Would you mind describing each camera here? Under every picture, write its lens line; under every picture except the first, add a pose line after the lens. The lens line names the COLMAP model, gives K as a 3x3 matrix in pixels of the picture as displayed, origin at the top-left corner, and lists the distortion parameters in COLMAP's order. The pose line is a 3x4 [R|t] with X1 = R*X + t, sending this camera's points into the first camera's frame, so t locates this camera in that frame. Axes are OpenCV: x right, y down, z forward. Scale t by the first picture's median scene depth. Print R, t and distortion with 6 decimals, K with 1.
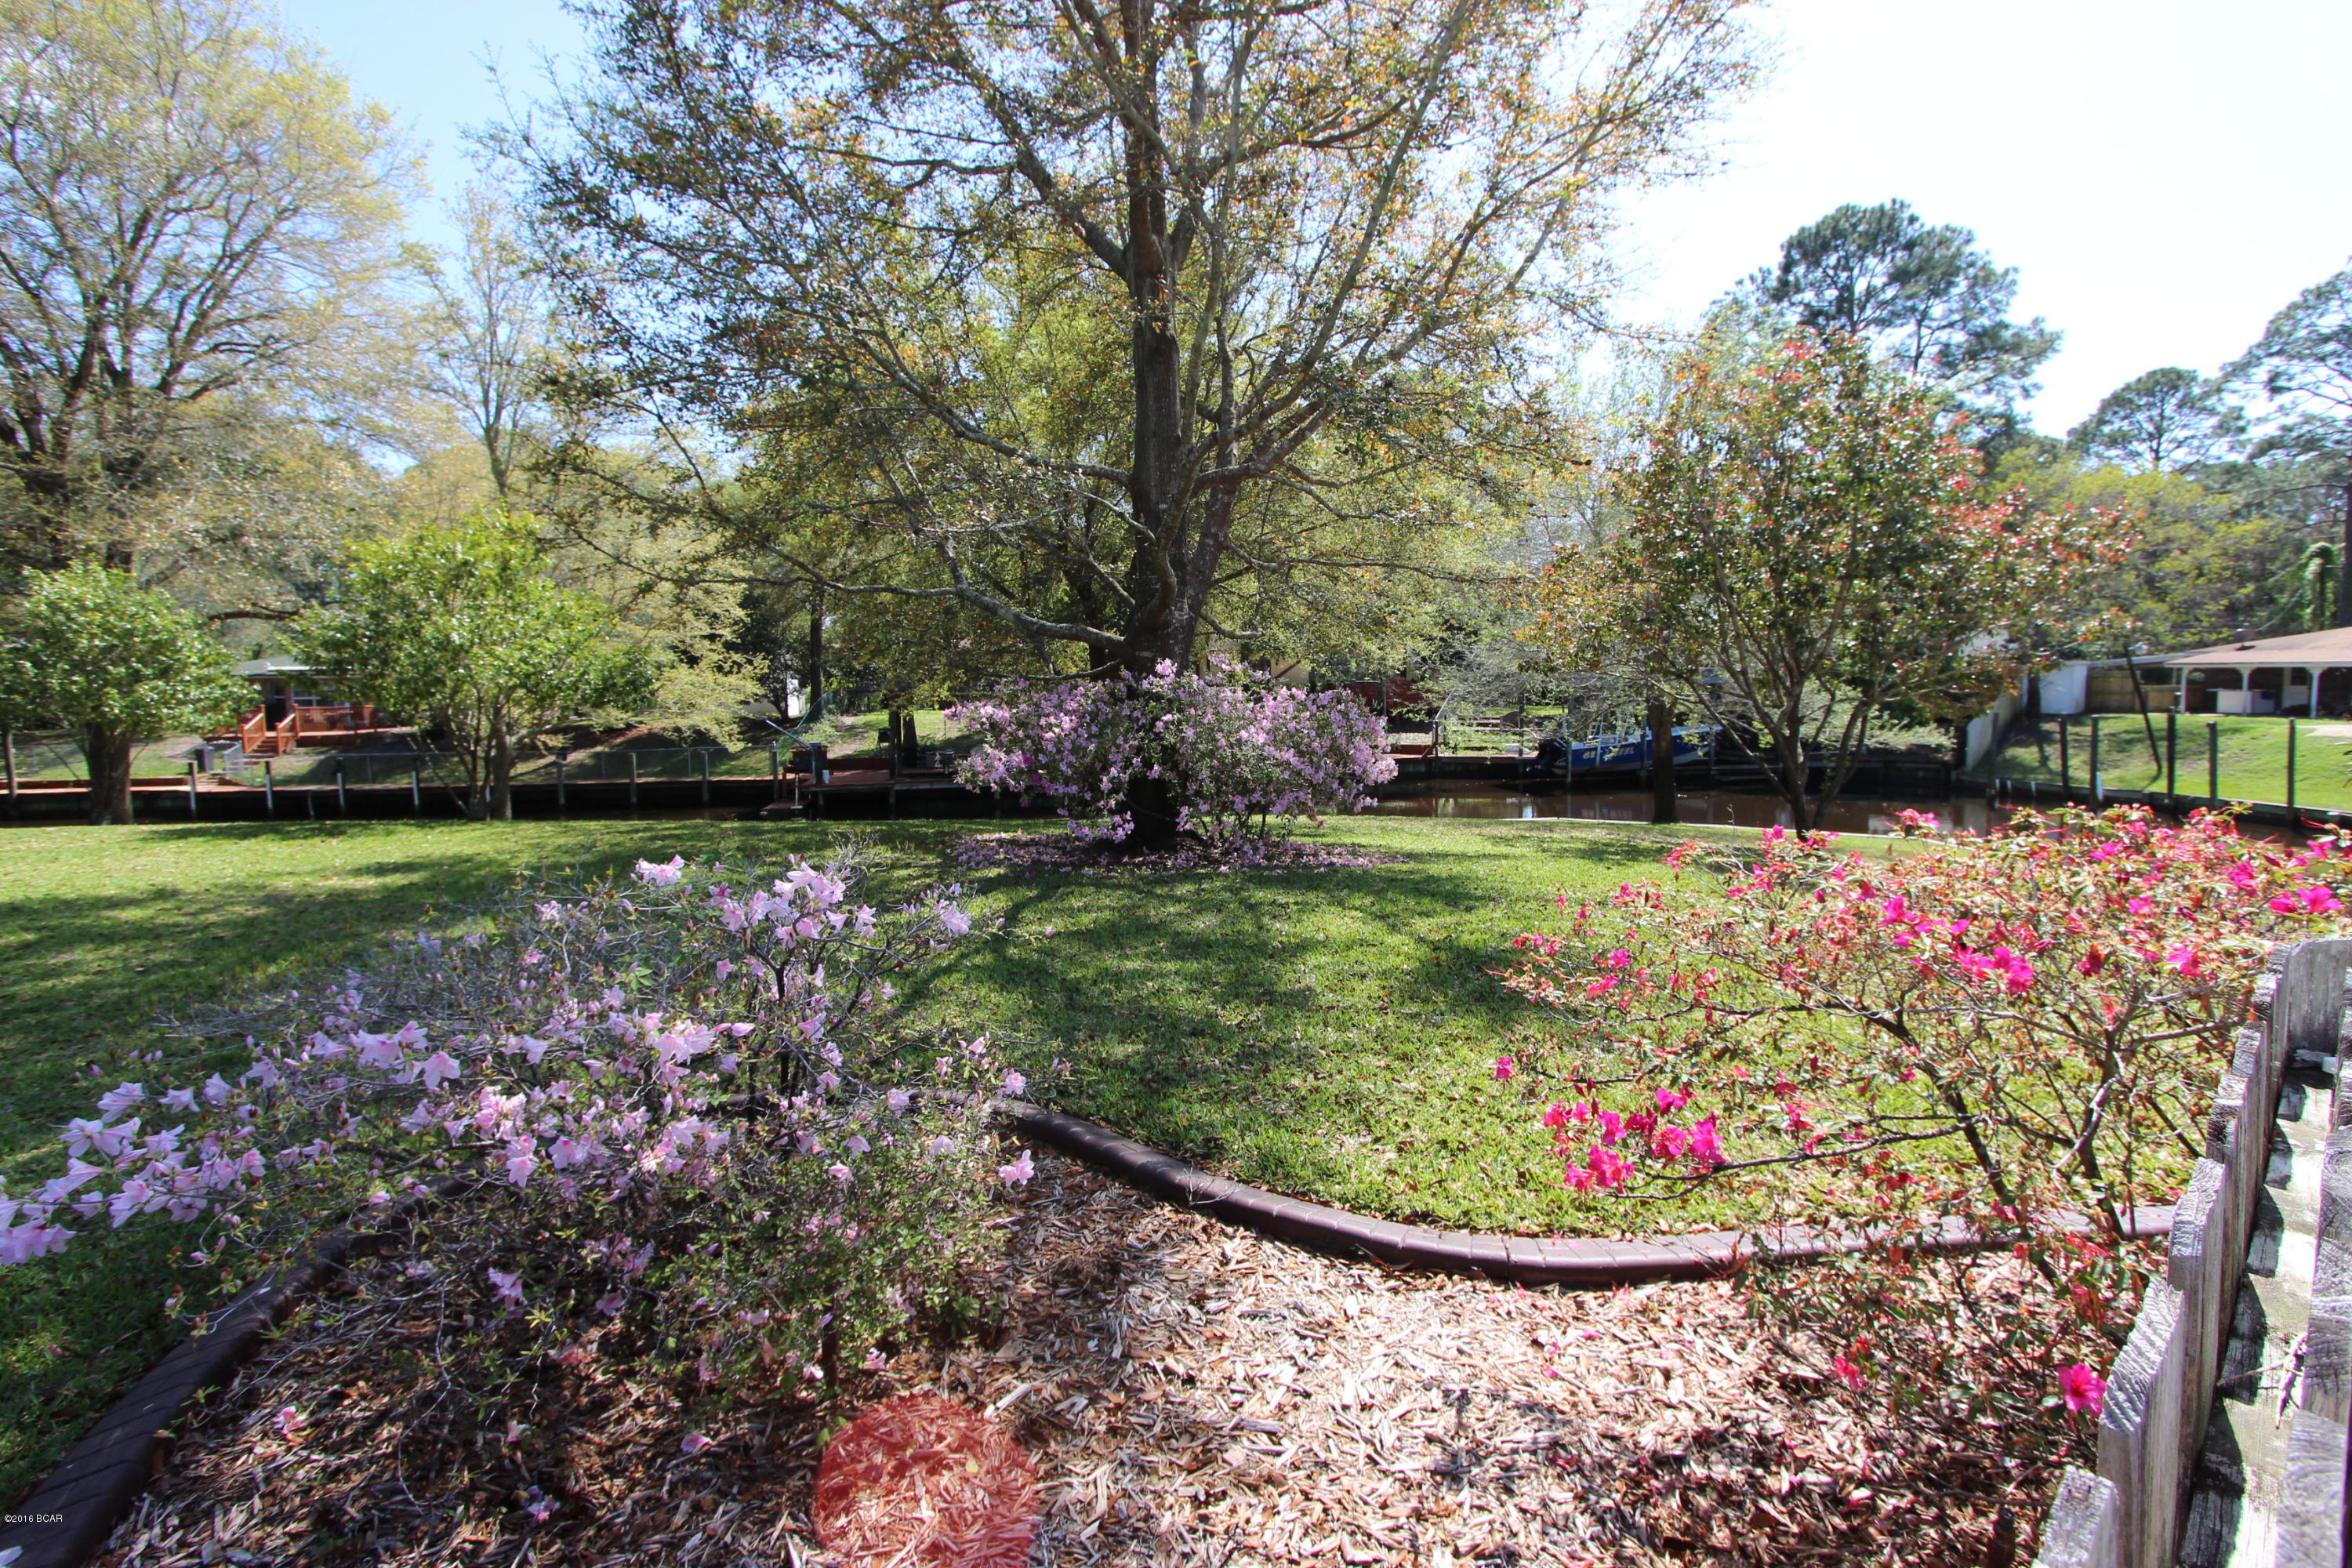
lens RADIAL K [[1070.7, 0, 1176.0], [0, 1070.7, 784.0], [0, 0, 1]] dist [-0.012795, -0.000270]
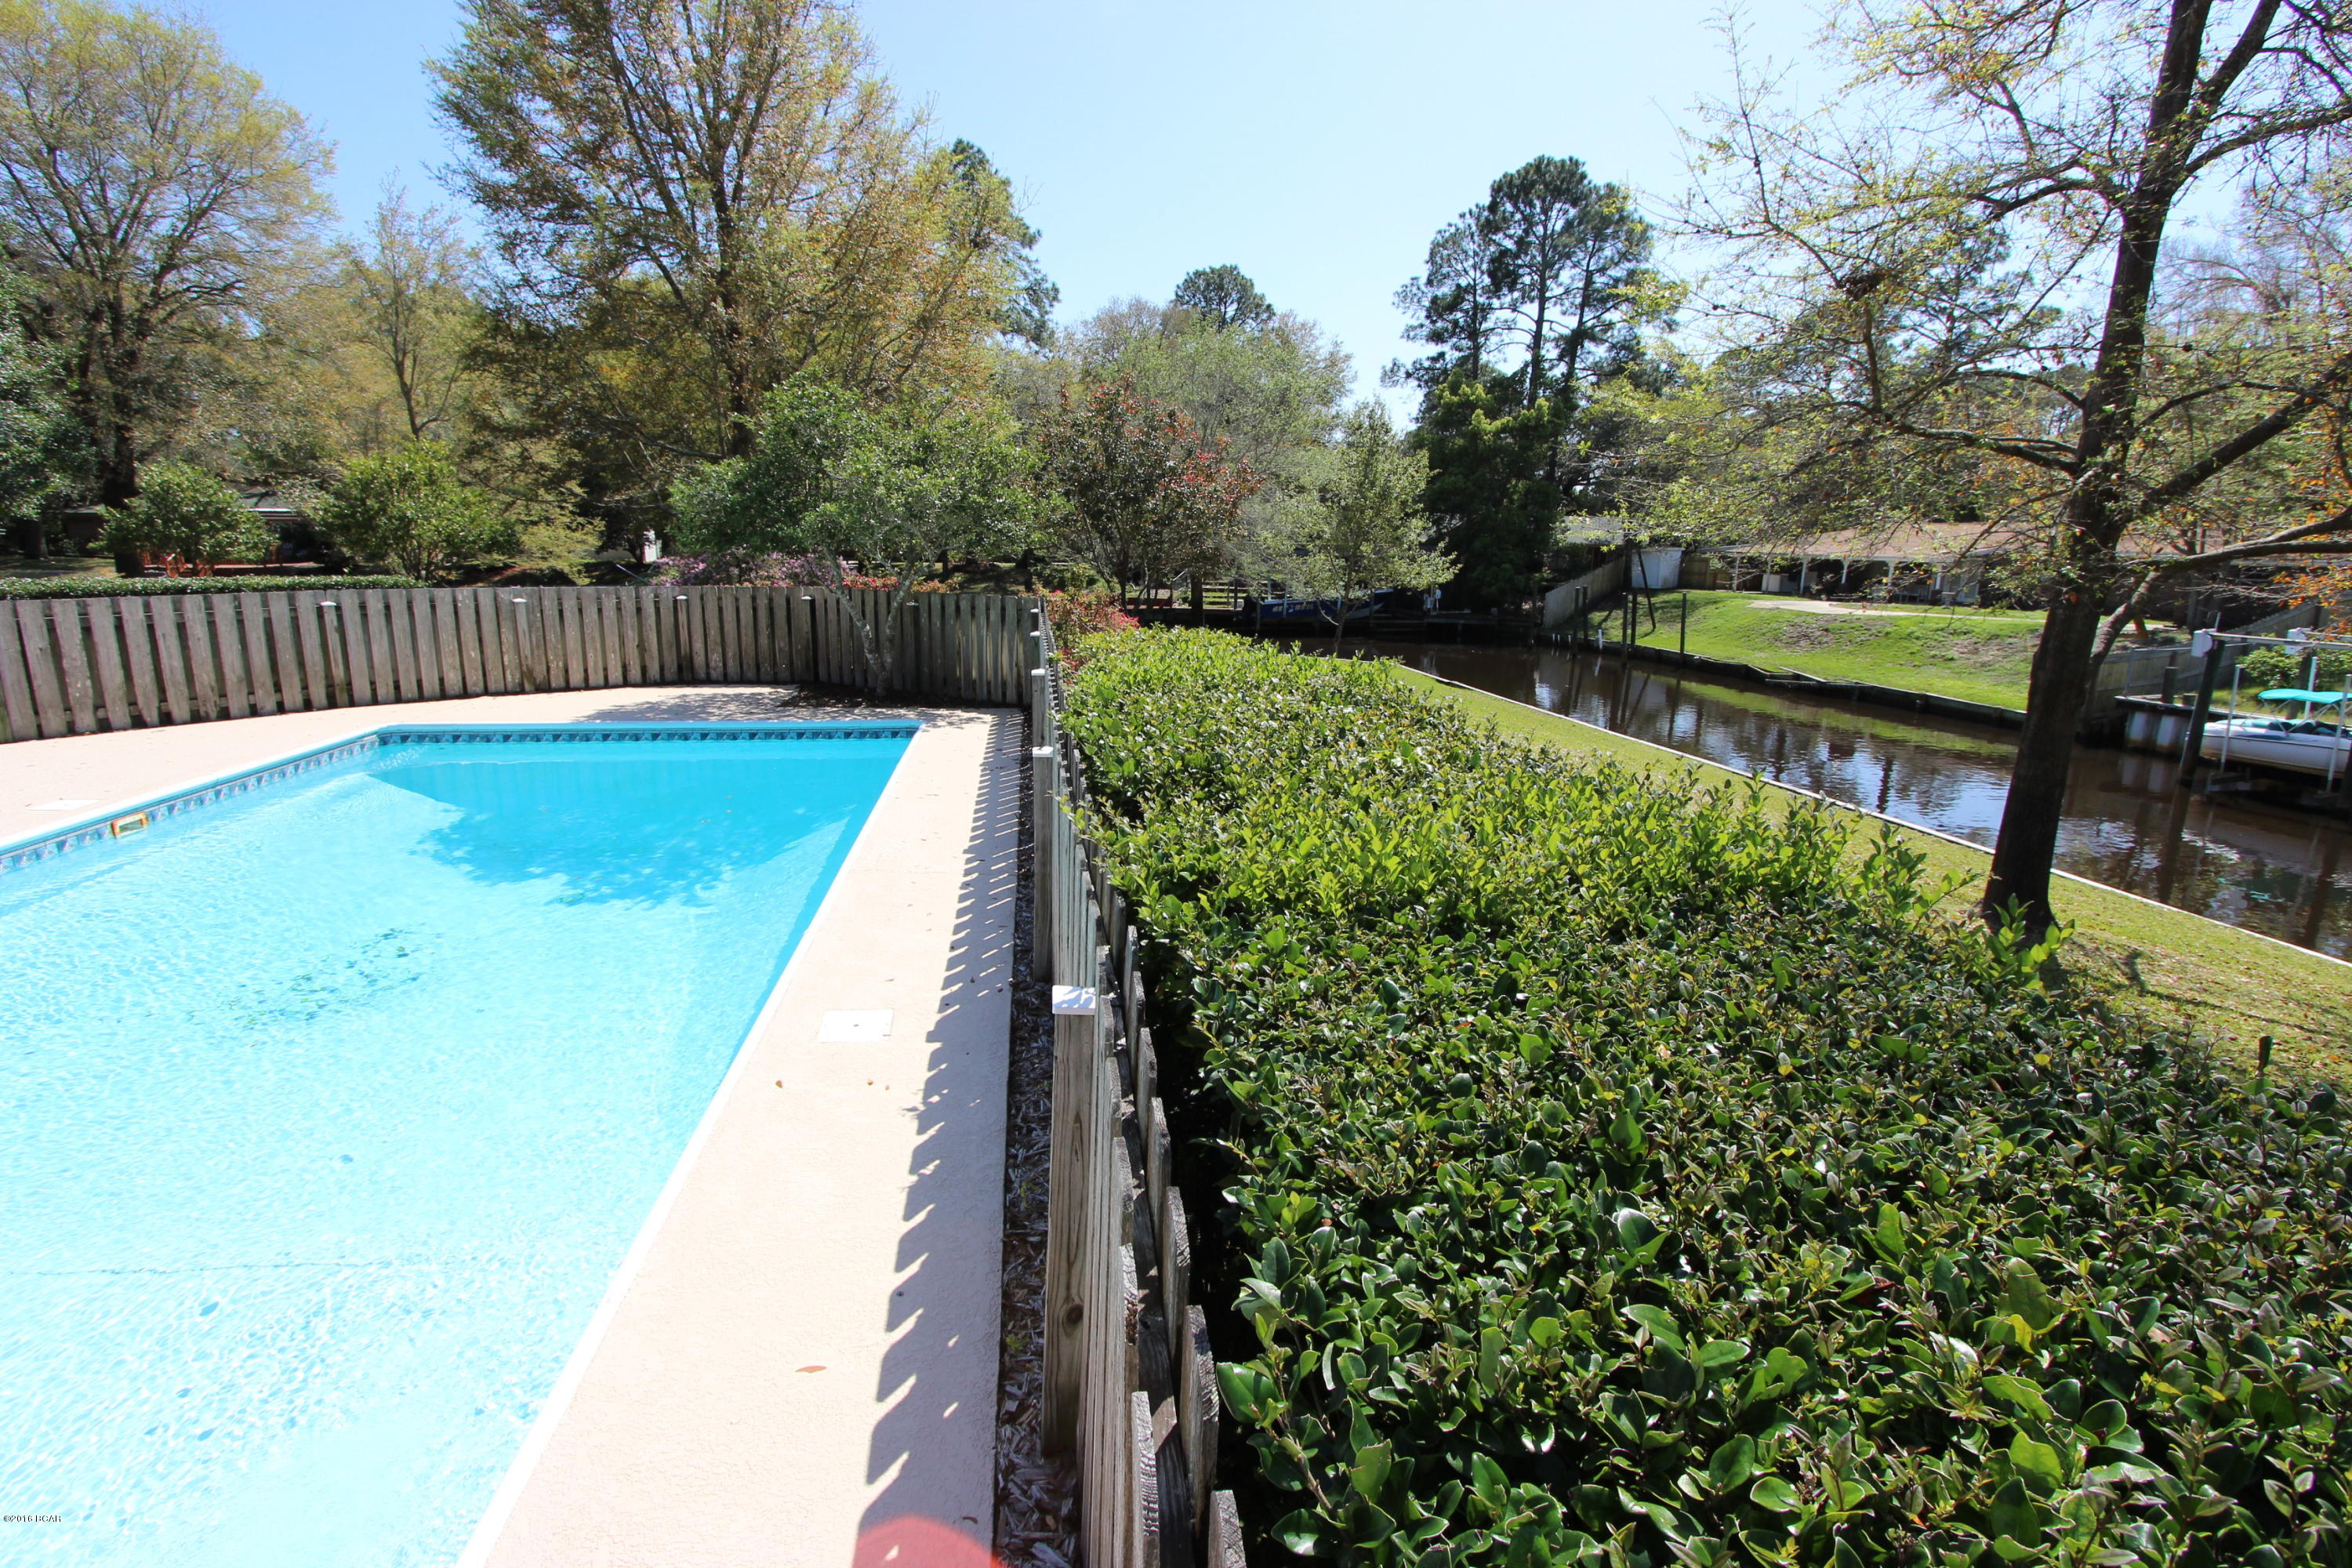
lens RADIAL K [[1070.7, 0, 1176.0], [0, 1070.7, 784.0], [0, 0, 1]] dist [-0.012795, -0.000270]
pose [[0.997150, 0.016266, 0.073671, 0.247413], [-0.025767, 0.991190, 0.129919, 0.023491], [-0.070908, -0.131447, 0.988784, -0.451296]]
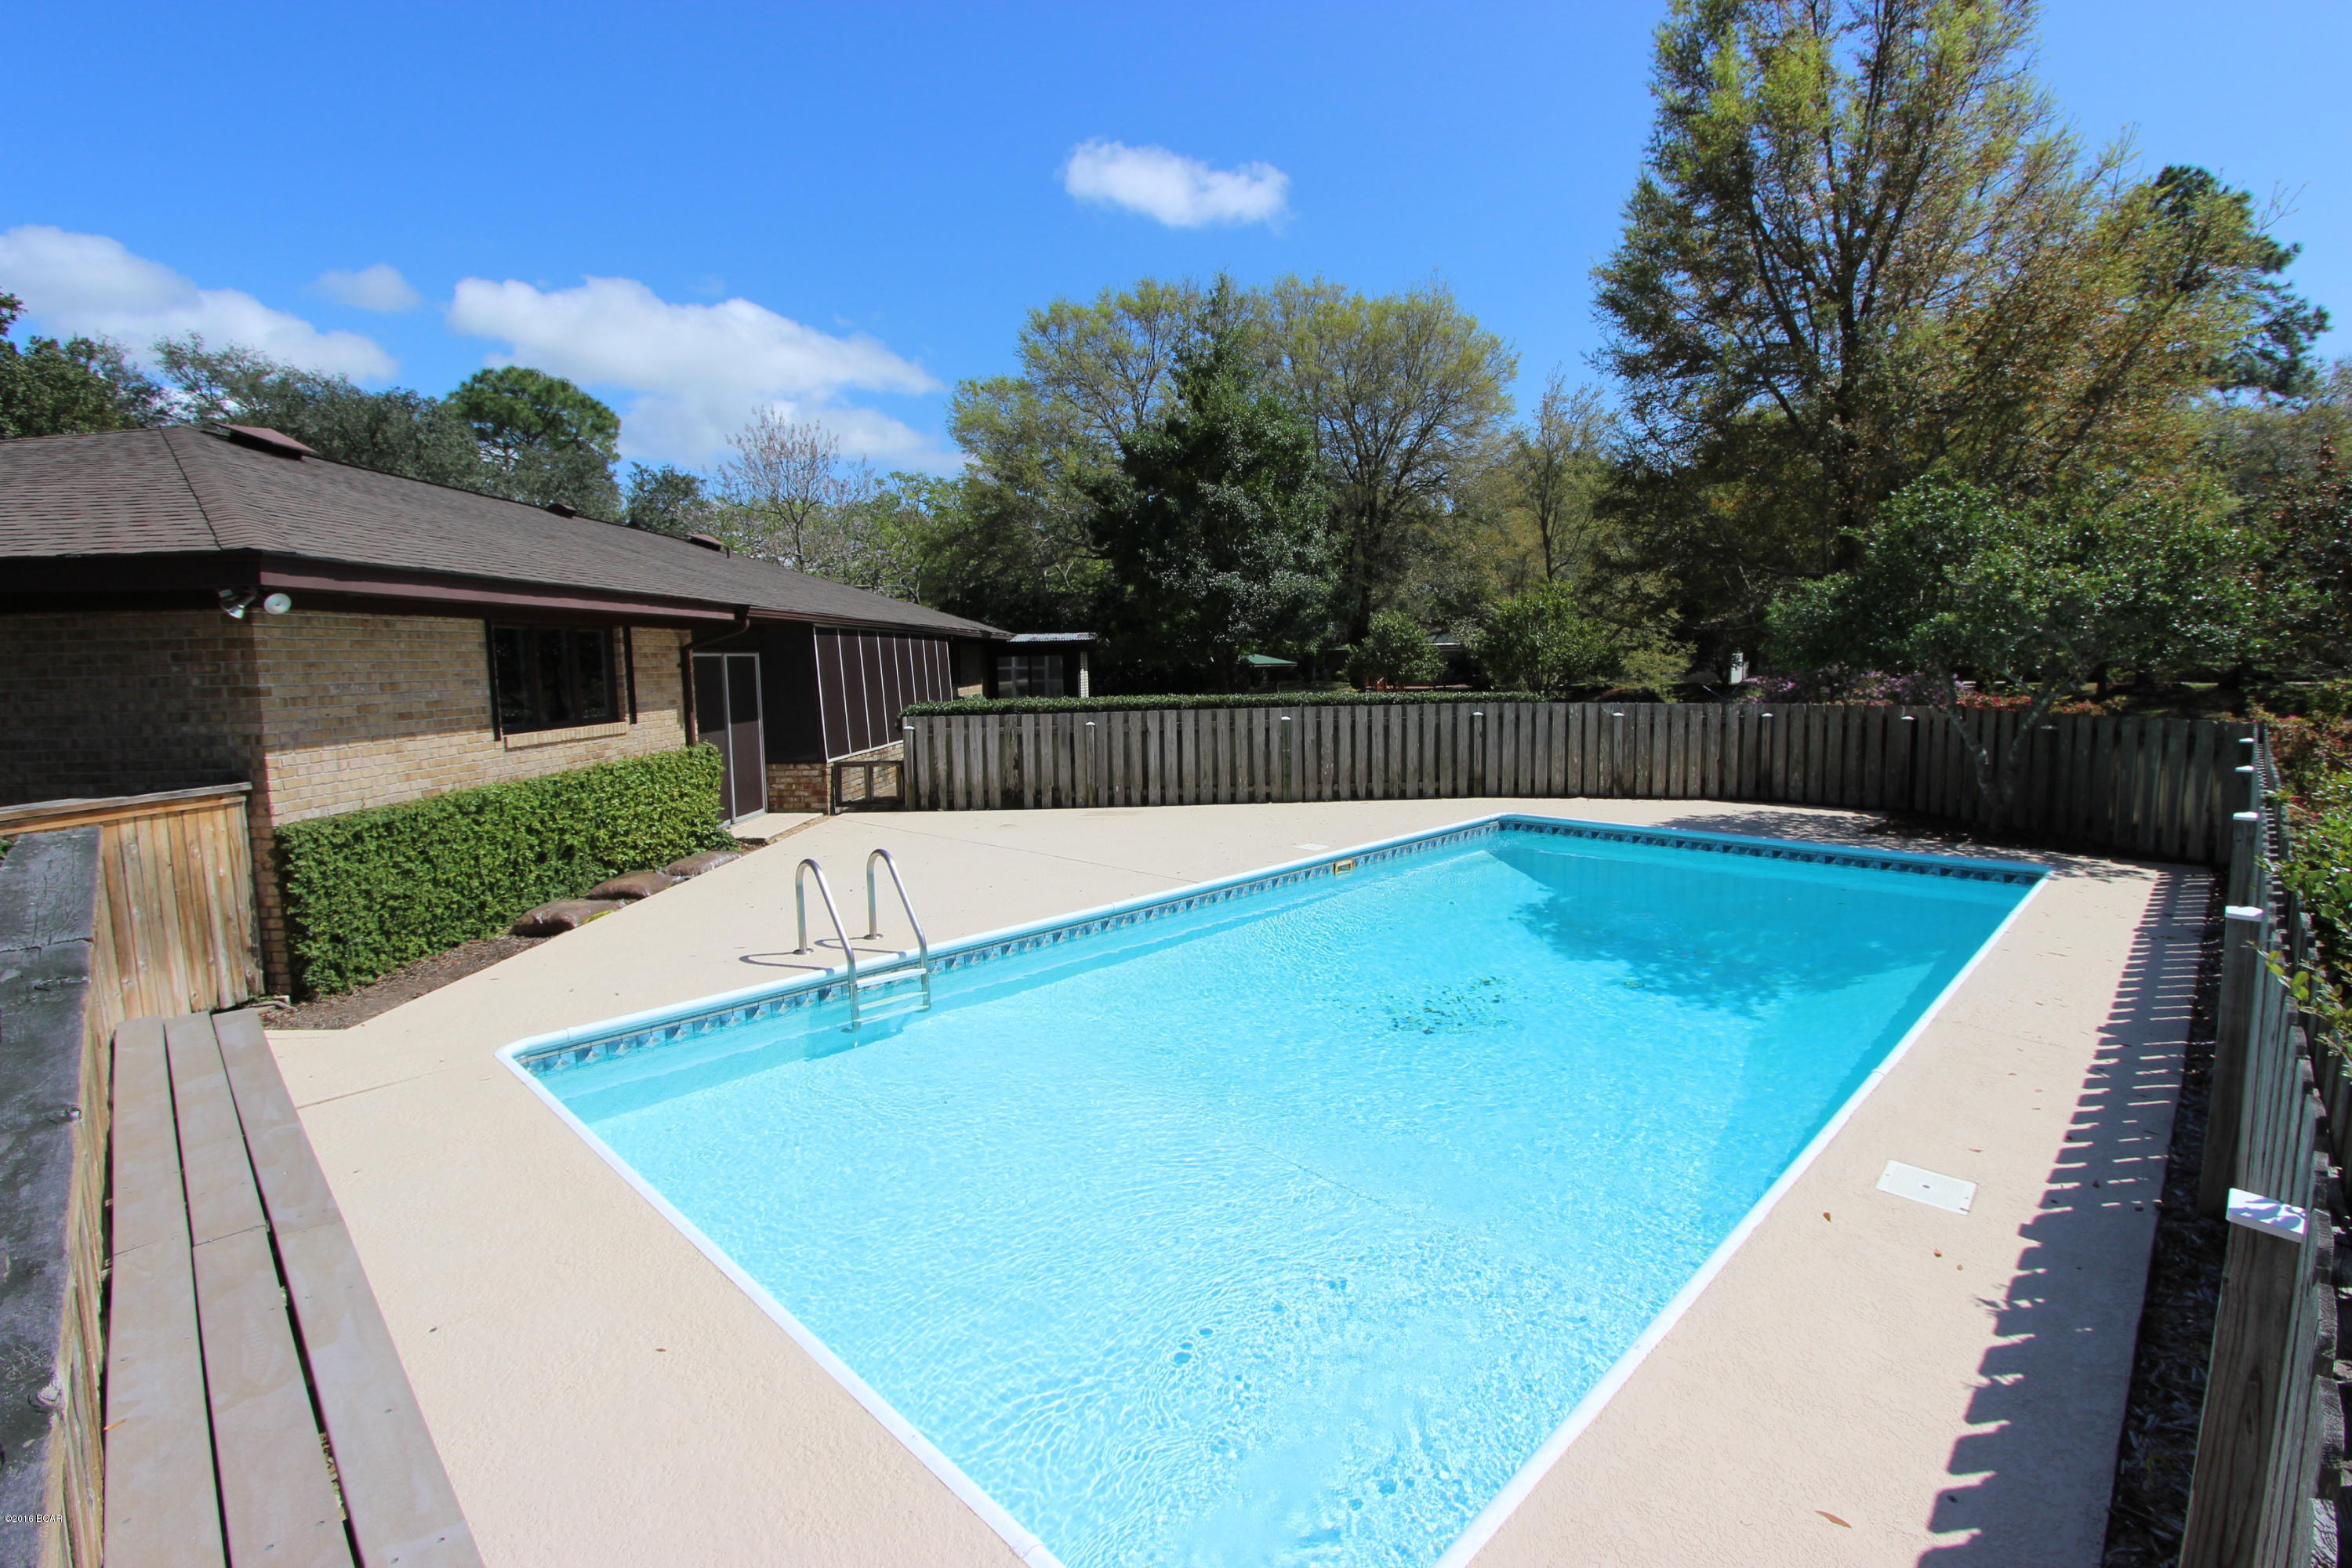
lens RADIAL K [[1110.4, 0, 1184.5], [0, 1110.4, 777.7], [0, 0, 1]] dist [-0.024424, 0.003446]
pose [[0.671546, 0.075605, -0.737096, 0.251108], [-0.062034, 0.997025, 0.045750, 0.037282], [0.738362, 0.015002, 0.674238, -0.493674]]
